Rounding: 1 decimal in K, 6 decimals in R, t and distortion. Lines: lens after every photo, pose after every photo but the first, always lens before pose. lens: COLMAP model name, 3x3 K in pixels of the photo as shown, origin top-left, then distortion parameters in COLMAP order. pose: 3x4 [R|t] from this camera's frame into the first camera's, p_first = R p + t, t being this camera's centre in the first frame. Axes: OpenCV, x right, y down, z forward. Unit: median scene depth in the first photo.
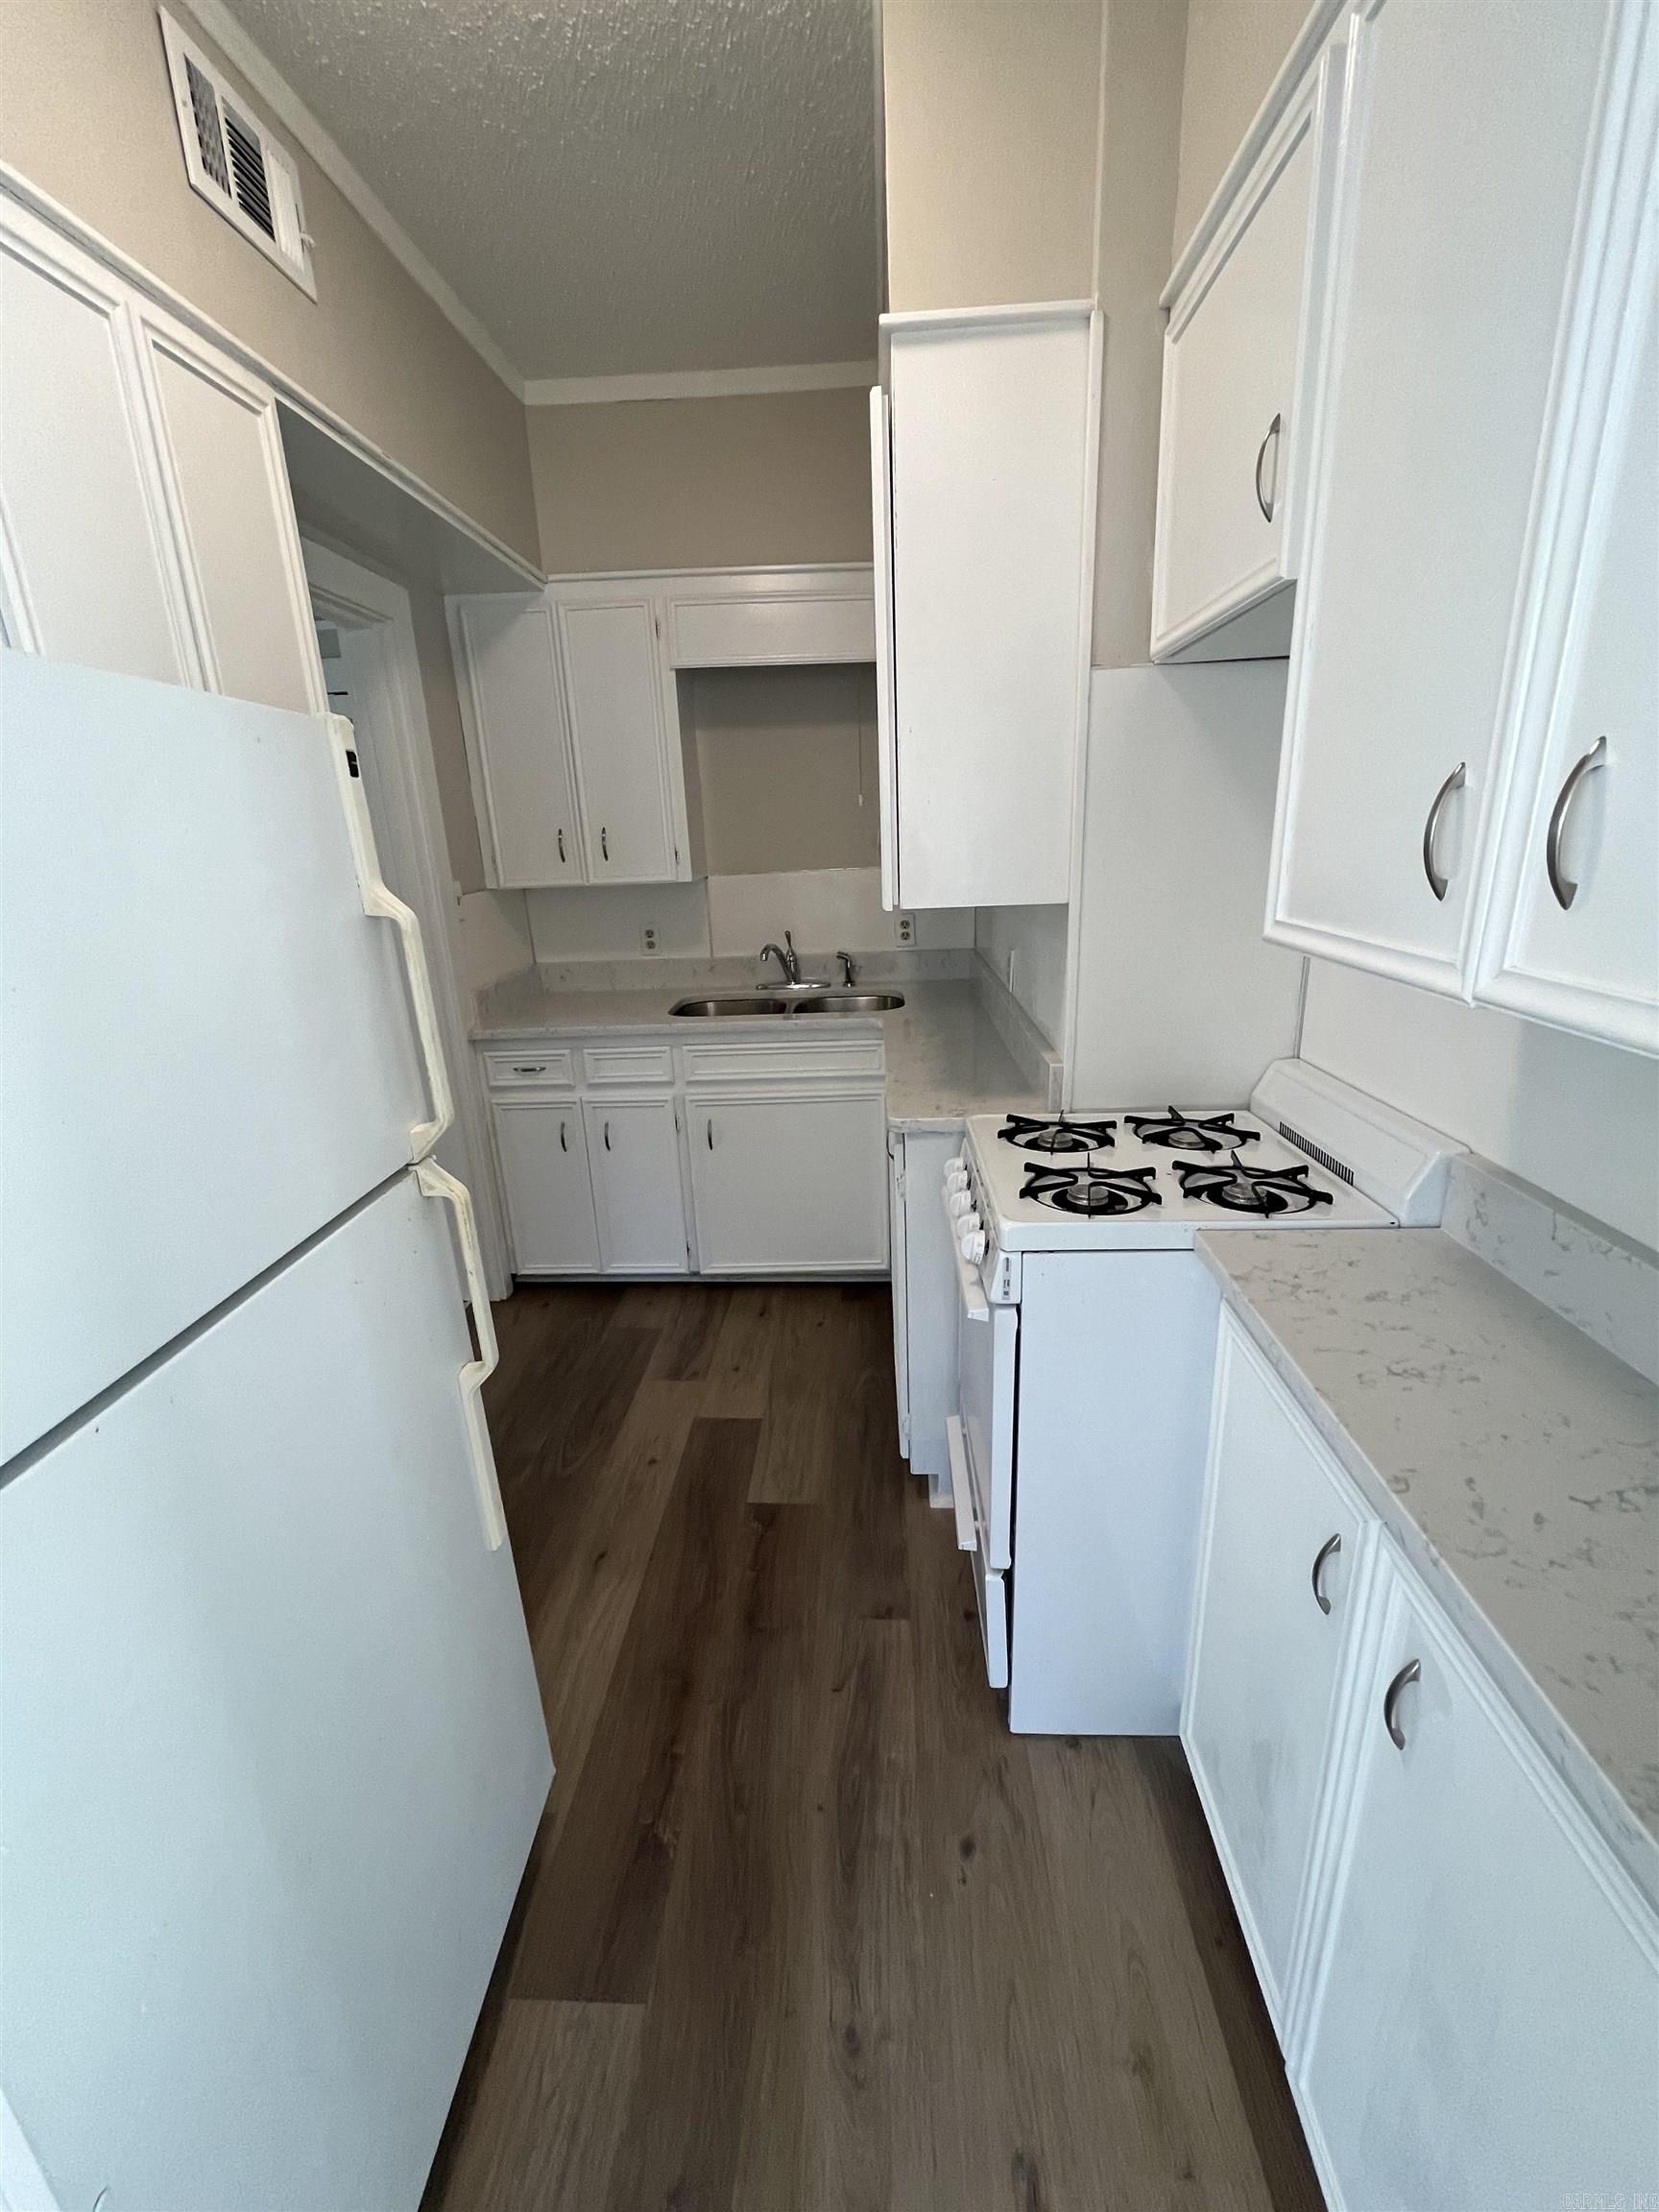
lens RADIAL K [[891.4, 0, 829.5], [0, 891.4, 1106.0], [0, 0, 1]] dist [-0.002035, -0.000694]
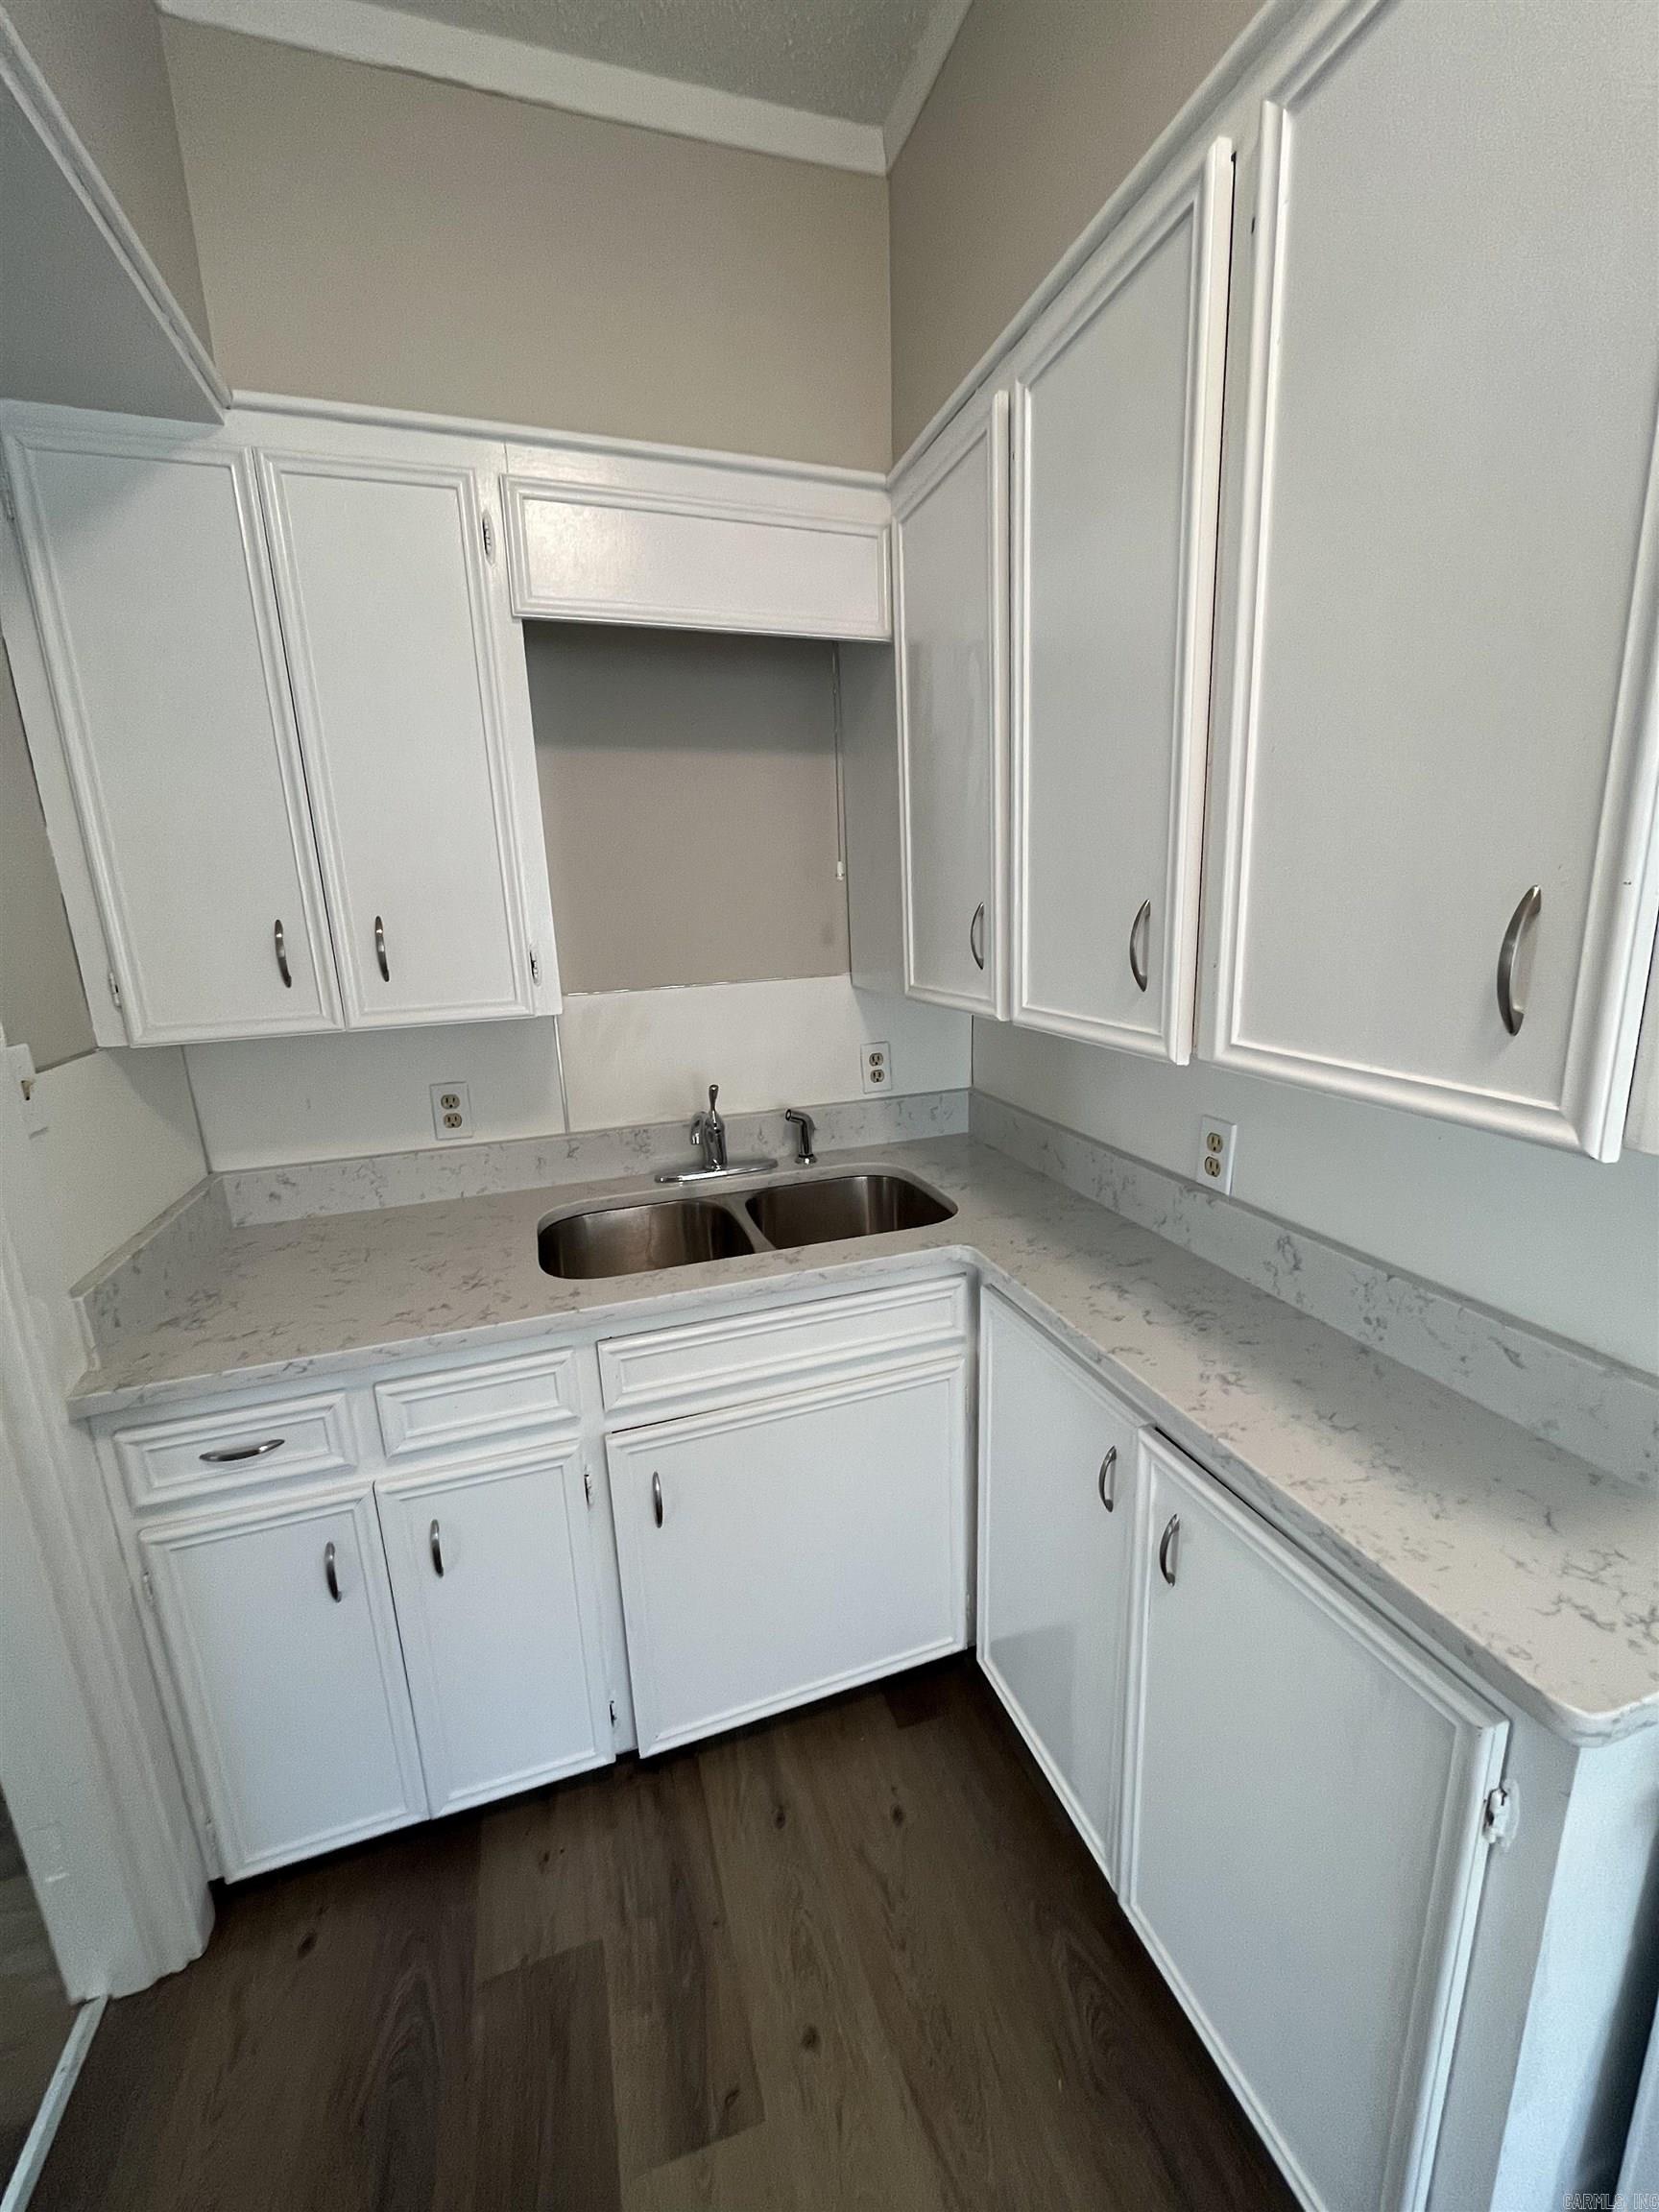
lens RADIAL K [[891.4, 0, 829.5], [0, 891.4, 1106.0], [0, 0, 1]] dist [-0.002035, -0.000694]
pose [[0.935247, -0.078887, 0.345095, -0.196475], [0.107501, 0.992107, -0.064548, -0.146859], [-0.337280, 0.097466, 0.936346, 0.454697]]
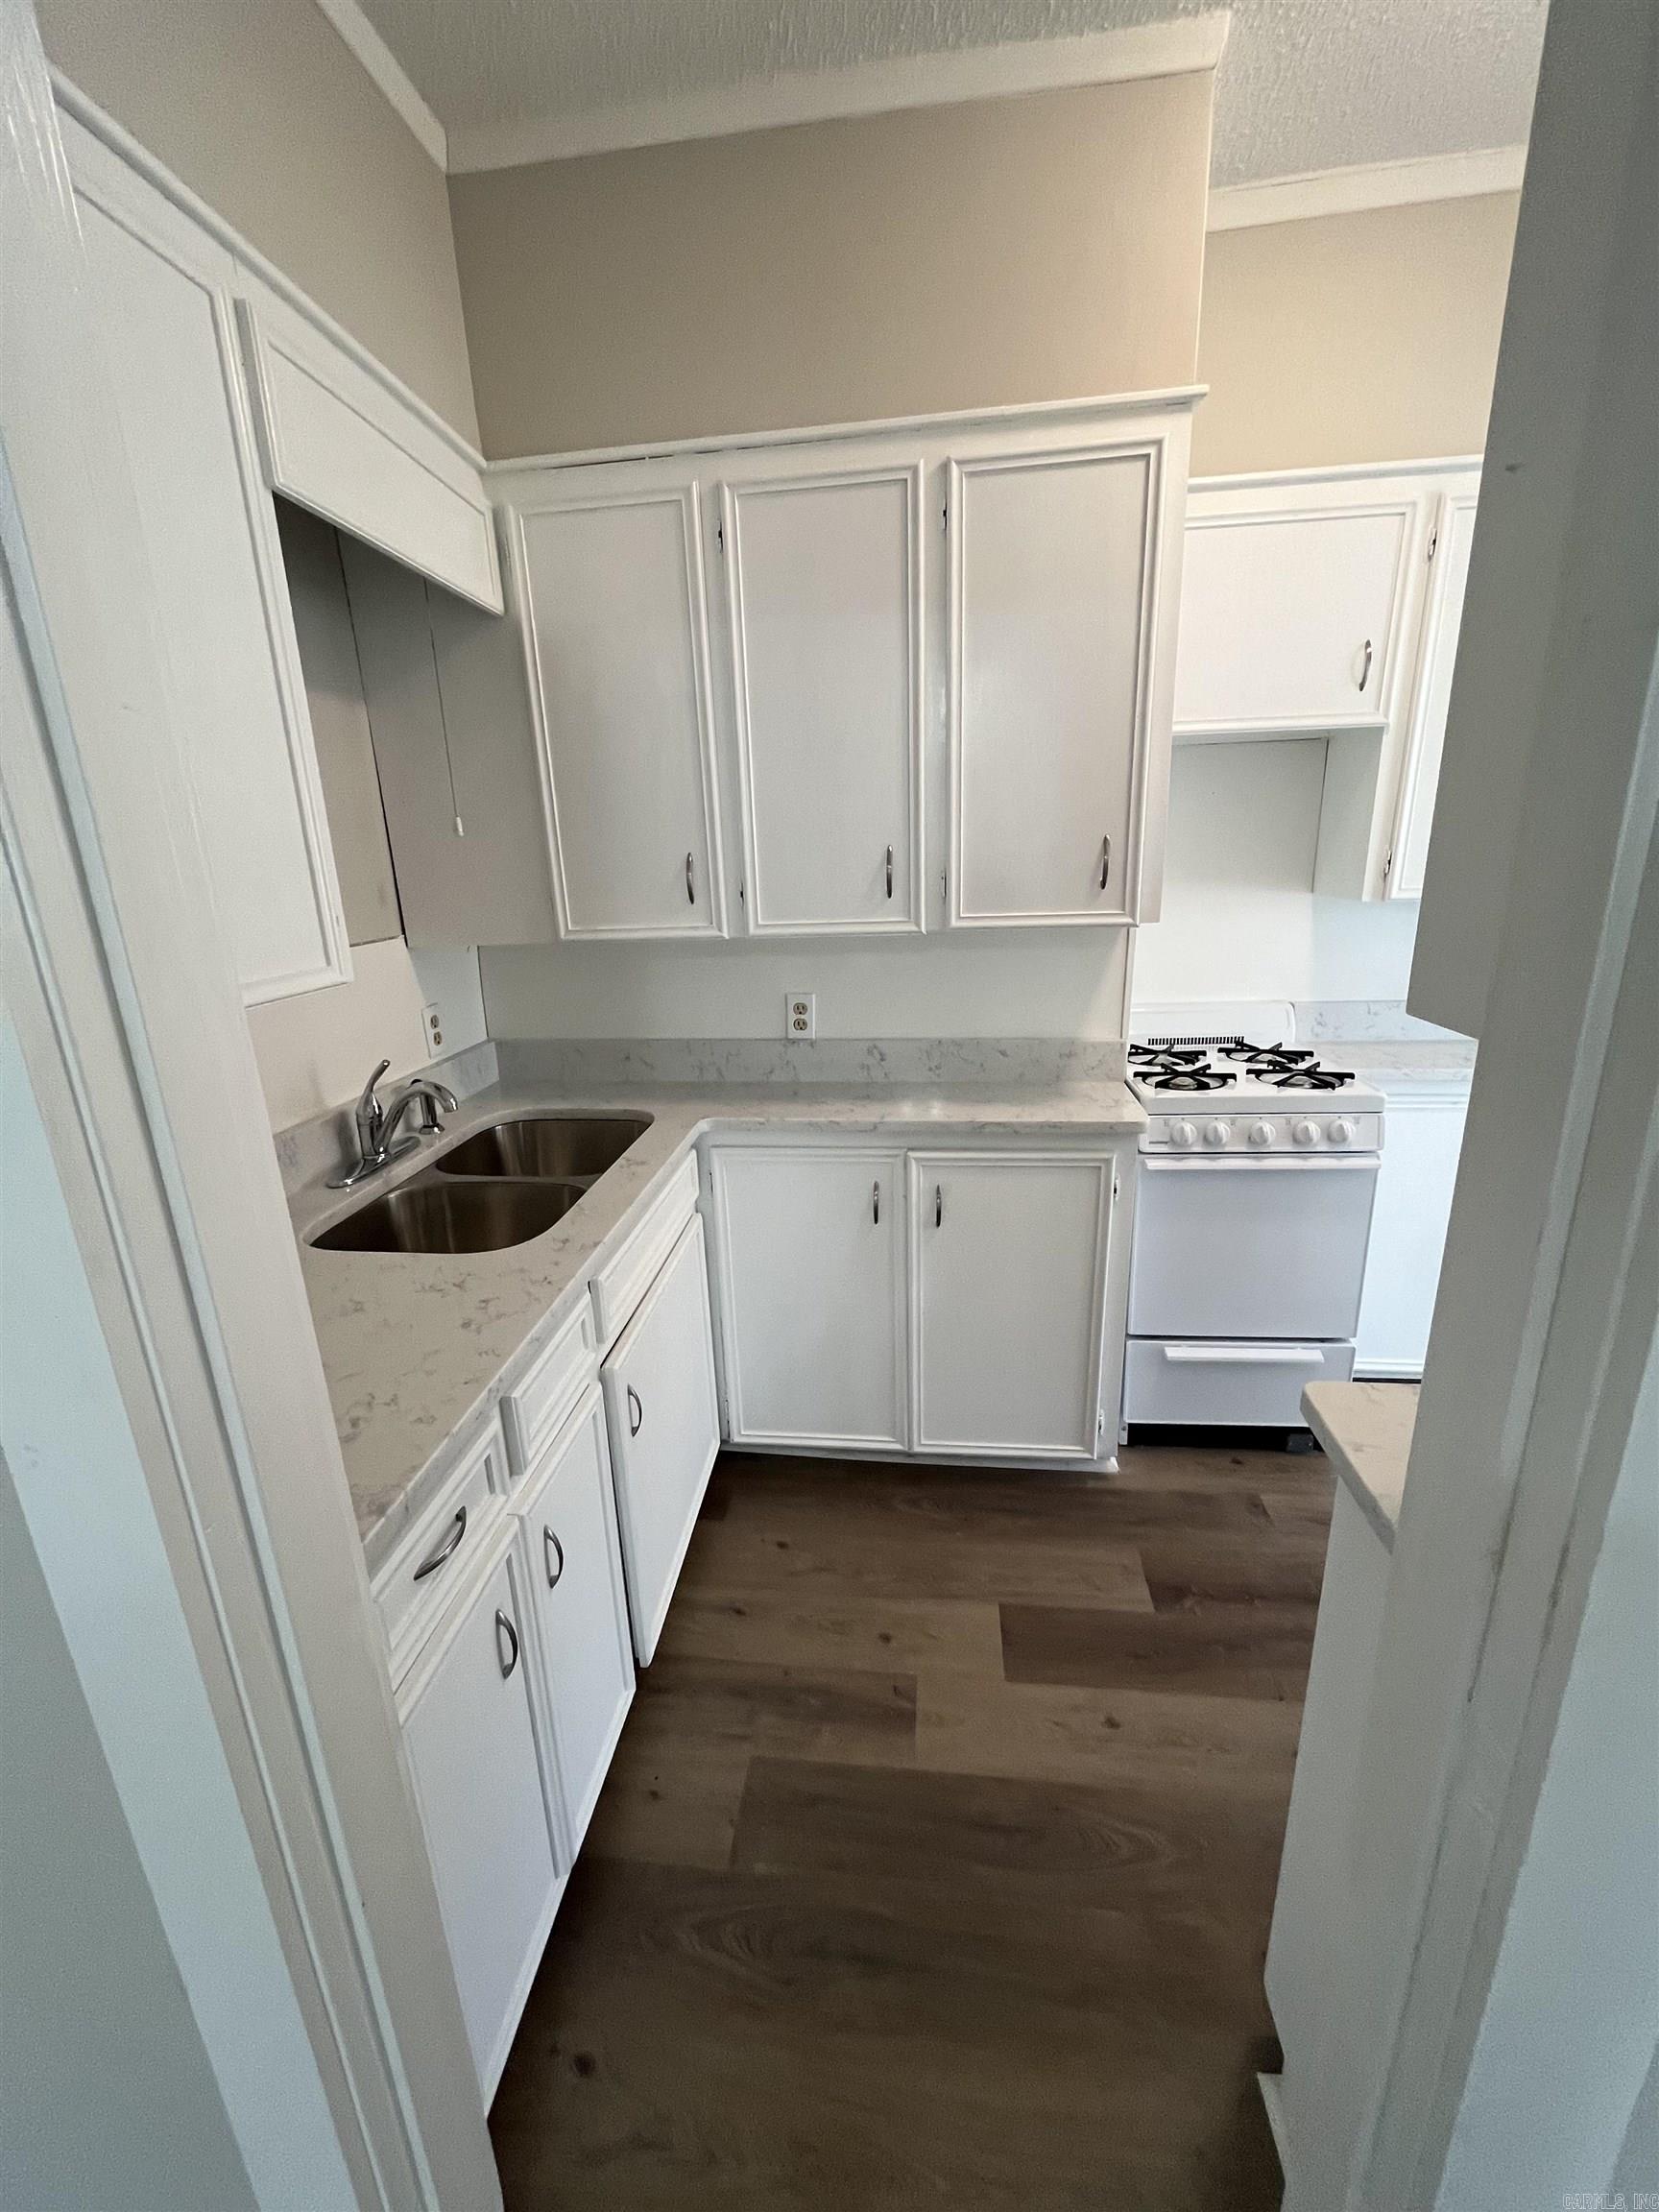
lens RADIAL K [[891.4, 0, 829.5], [0, 891.4, 1106.0], [0, 0, 1]] dist [-0.002035, -0.000694]
pose [[0.067078, -0.244958, 0.967211, -0.598509], [0.324921, 0.921914, 0.210952, -0.213037], [-0.943359, 0.300117, 0.141432, 0.737126]]
